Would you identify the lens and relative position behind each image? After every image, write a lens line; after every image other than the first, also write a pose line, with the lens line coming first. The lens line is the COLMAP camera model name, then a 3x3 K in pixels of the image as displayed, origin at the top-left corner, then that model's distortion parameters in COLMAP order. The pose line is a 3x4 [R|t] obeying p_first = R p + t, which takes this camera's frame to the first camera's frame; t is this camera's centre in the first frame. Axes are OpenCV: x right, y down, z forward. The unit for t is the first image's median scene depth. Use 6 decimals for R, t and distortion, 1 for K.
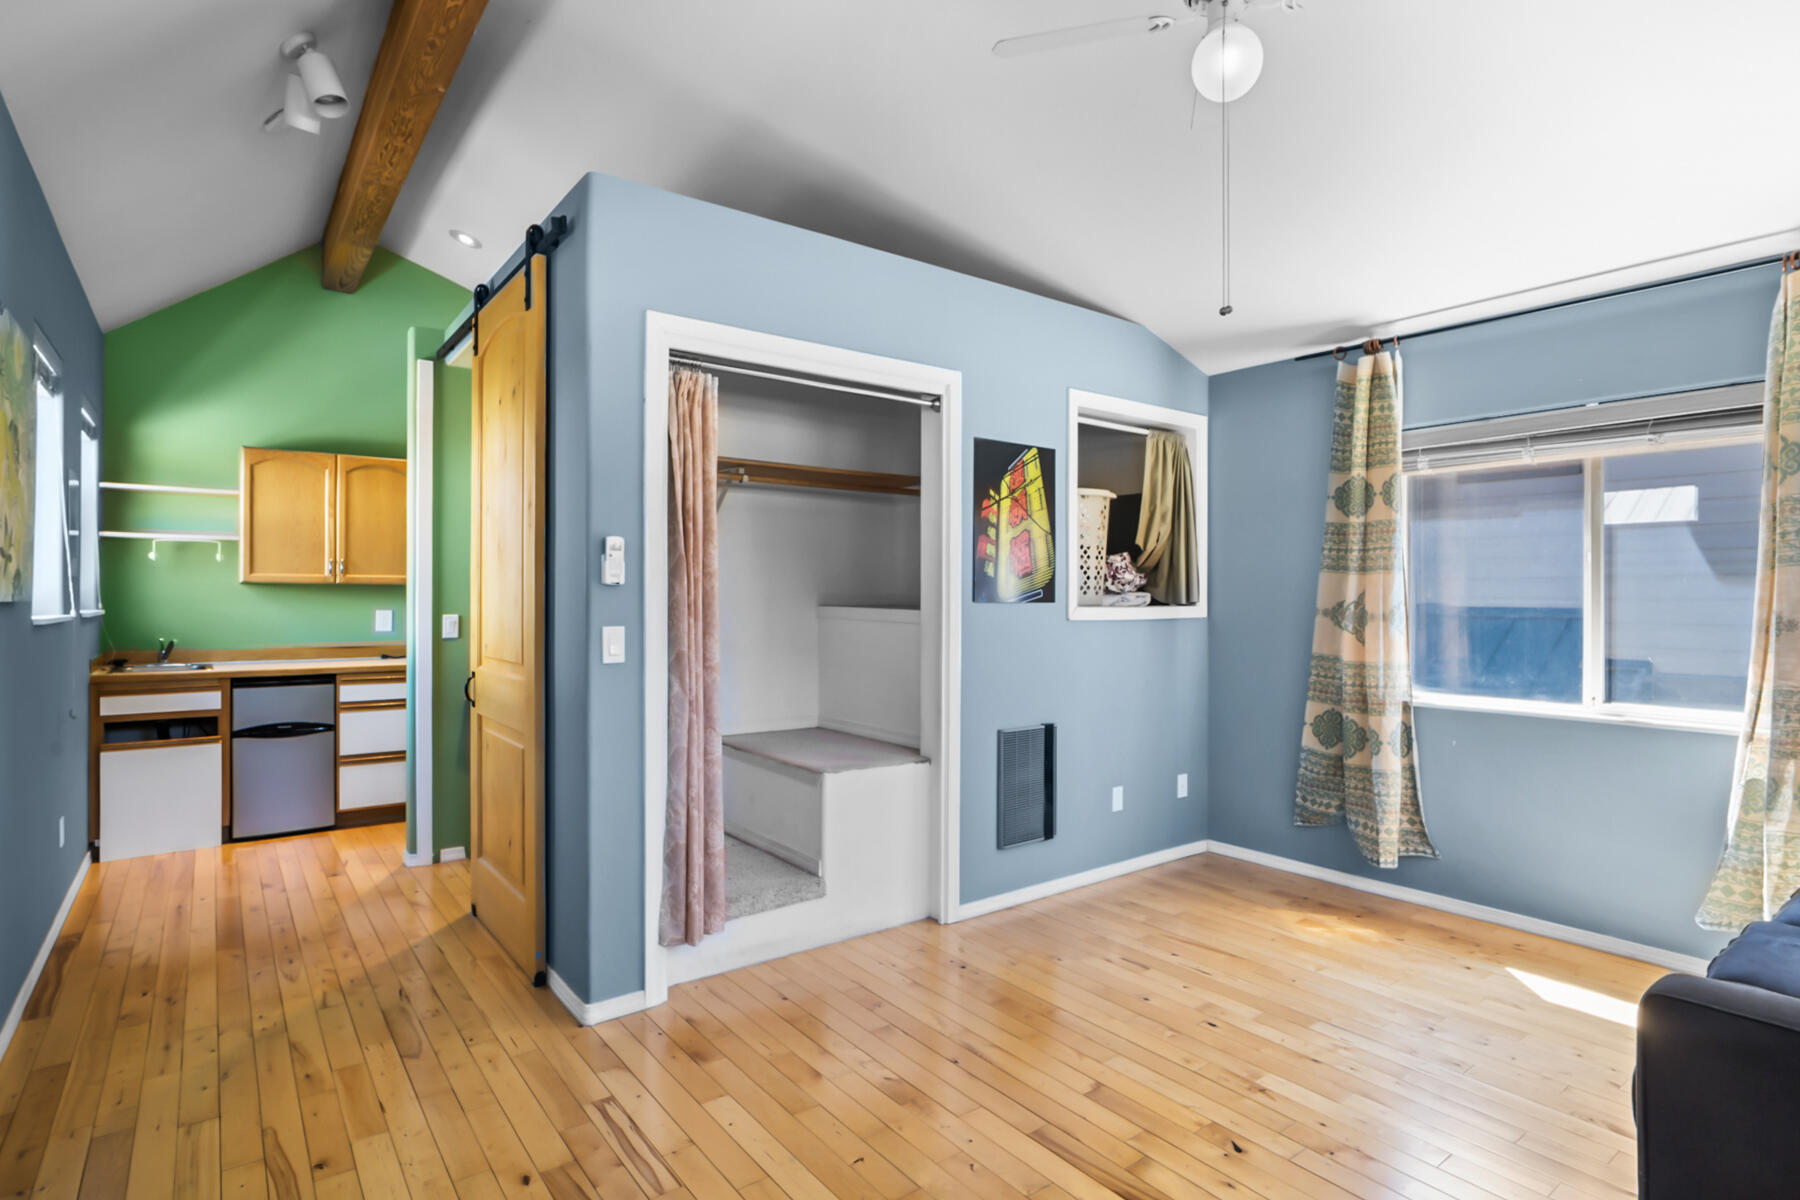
lens RADIAL K [[911.5, 0, 905.4], [0, 911.5, 596.7], [0, 0, 1]] dist [-0.010101, -0.000114]
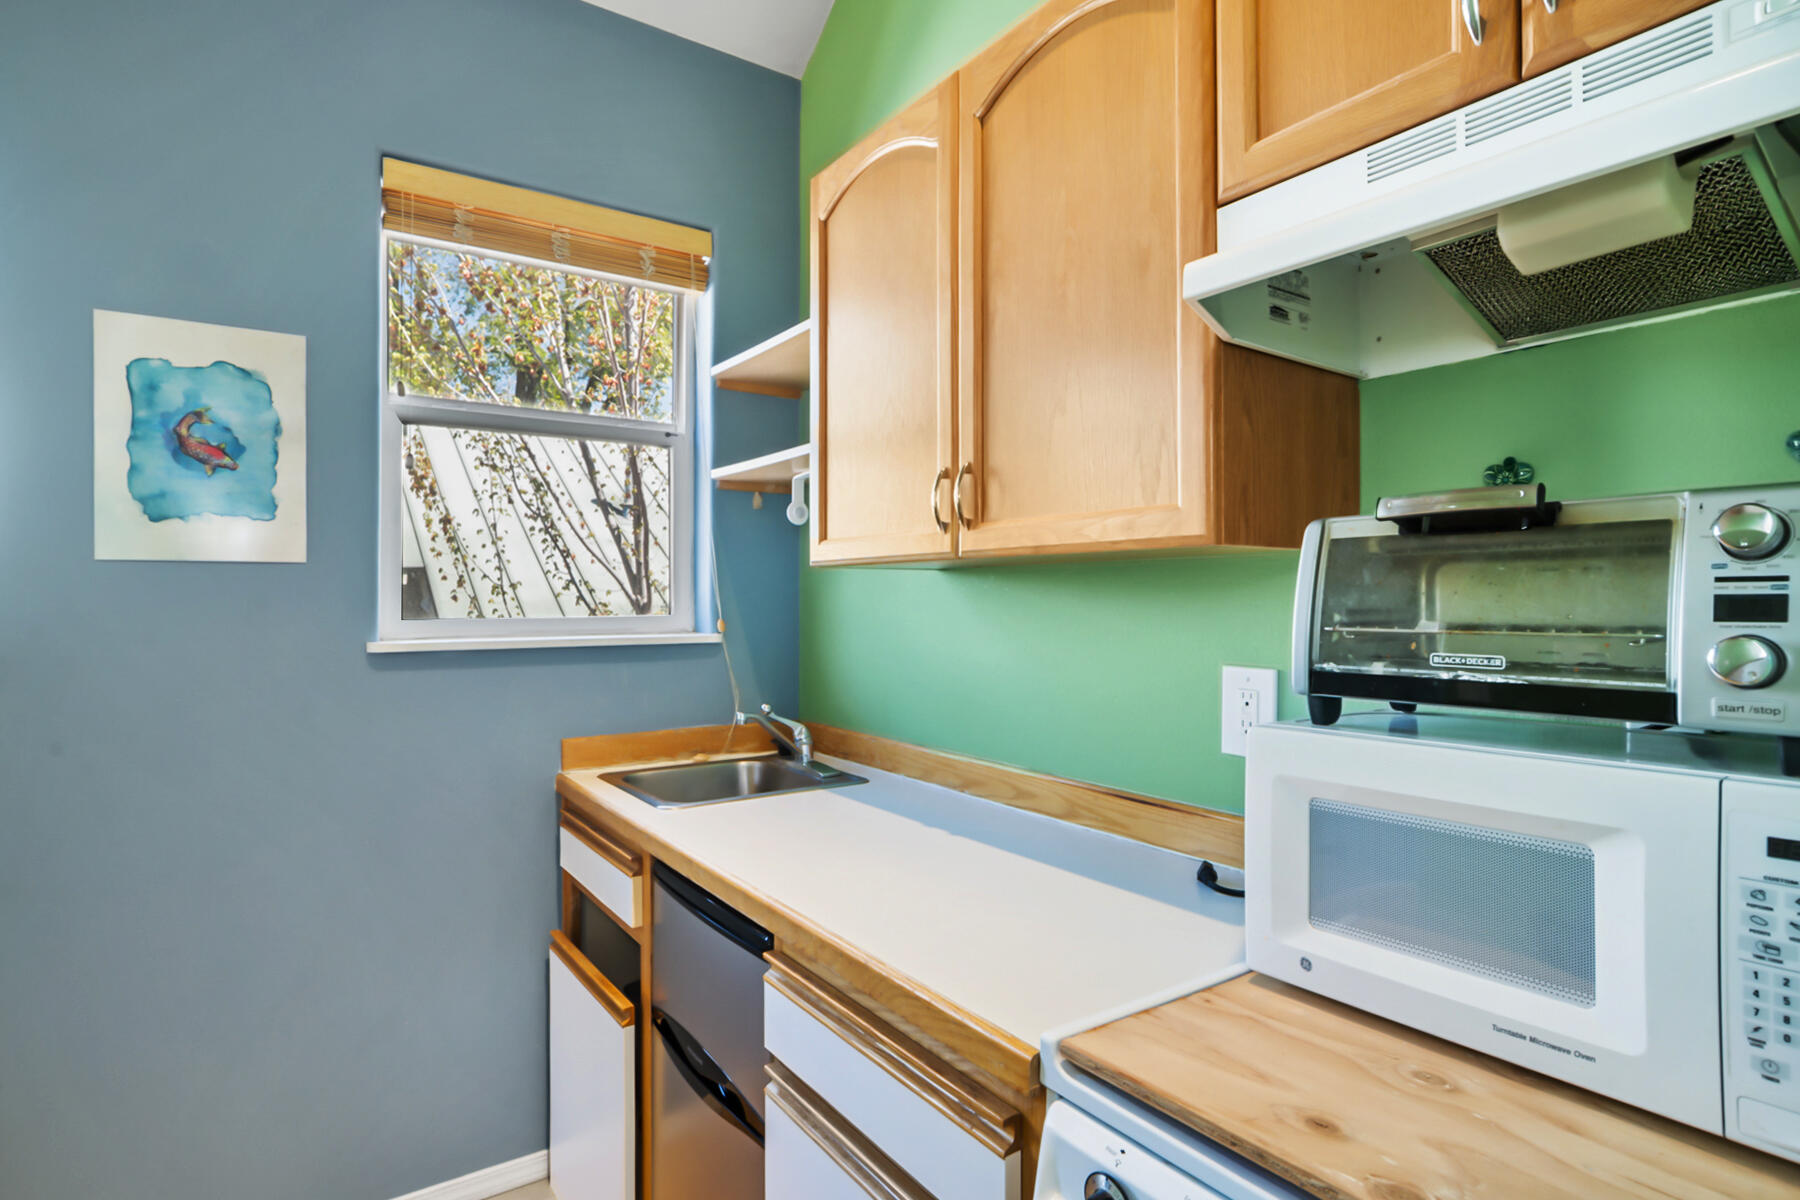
lens RADIAL K [[921.7, 0, 900.0], [0, 921.7, 600.0], [0, 0, 1]] dist [-0.028793, 0.000110]
pose [[-0.050795, -0.003380, -0.998703, -0.388820], [0.002600, 0.999990, -0.003516, -0.001441], [0.998706, -0.002775, -0.050786, 1.084240]]
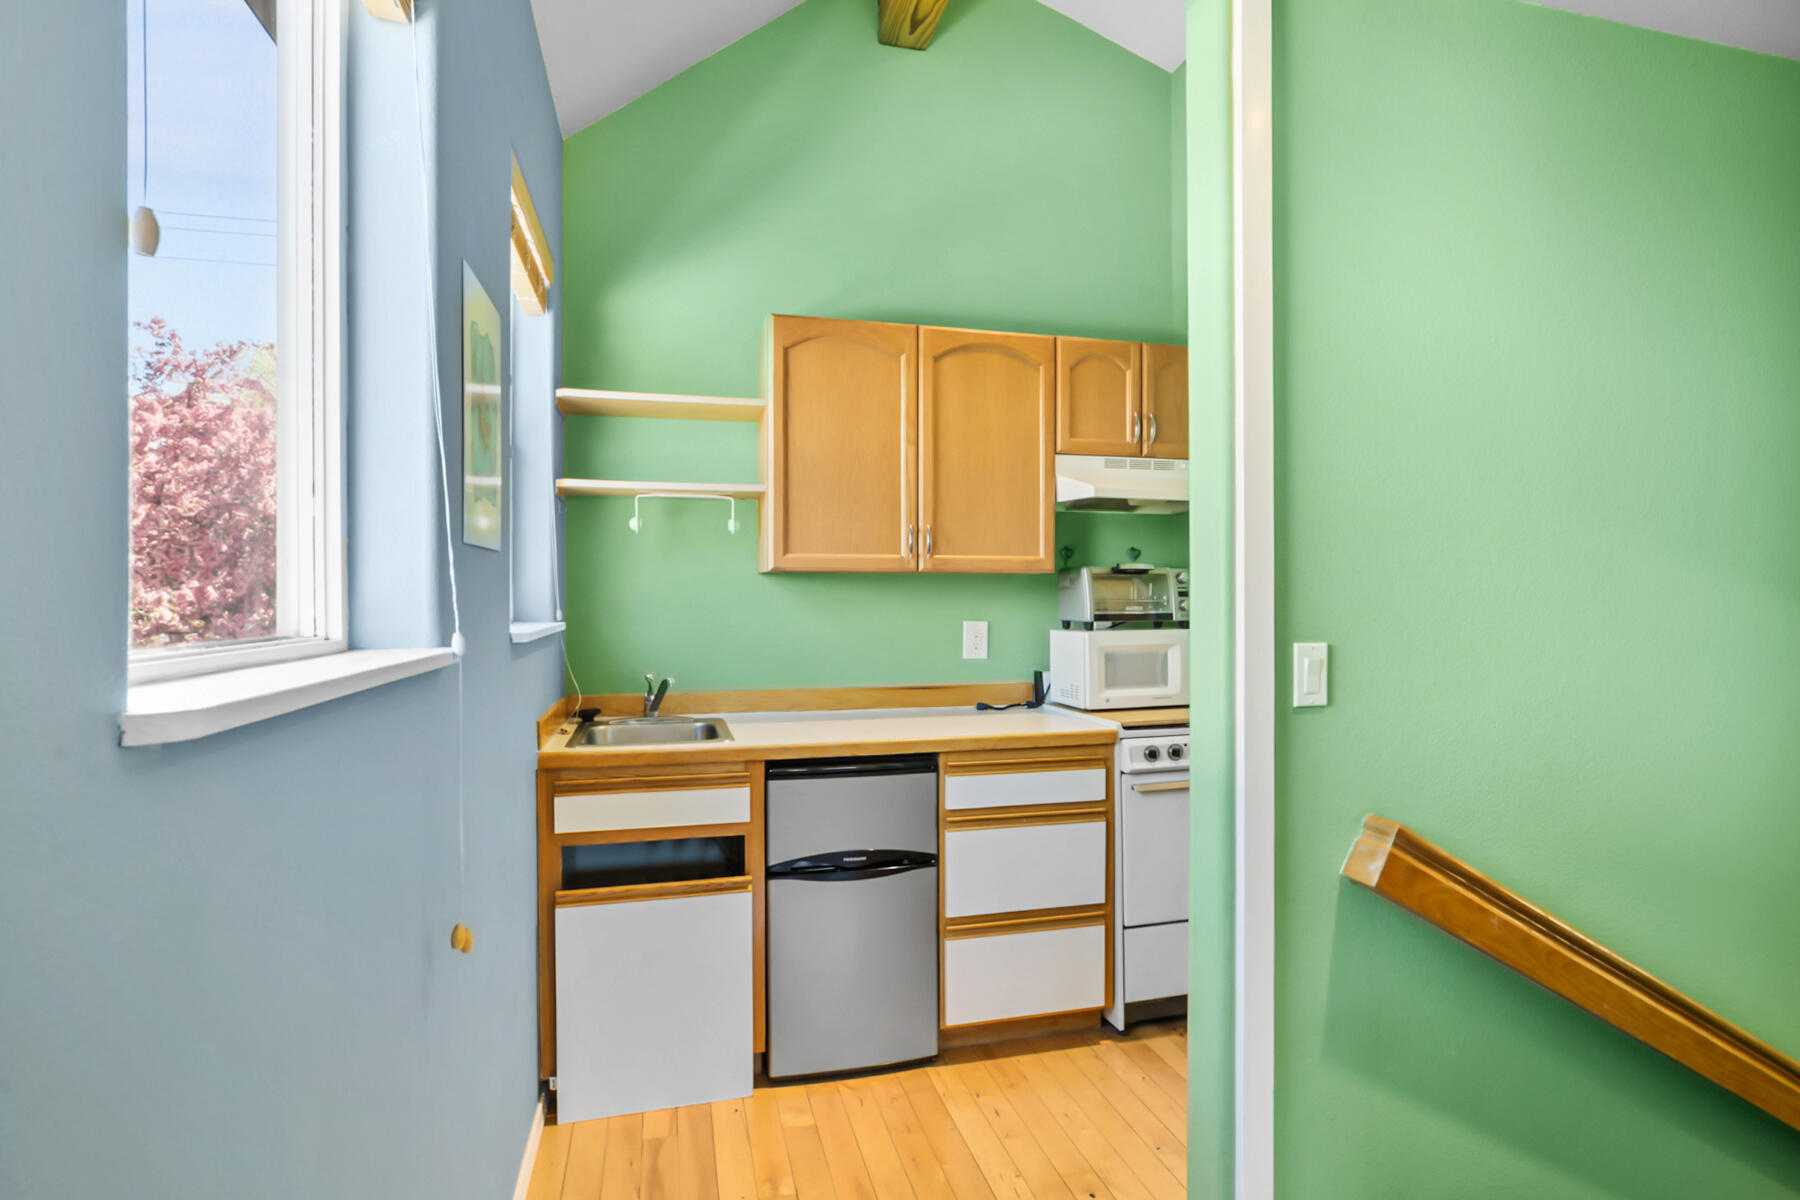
lens RADIAL K [[921.7, 0, 900.0], [0, 921.7, 600.0], [0, 0, 1]] dist [-0.028793, 0.000110]
pose [[0.919488, -0.005559, -0.393078, -0.462237], [0.006476, 0.999979, 0.001007, 0.001553], [0.393064, -0.003471, 0.919505, 0.546841]]
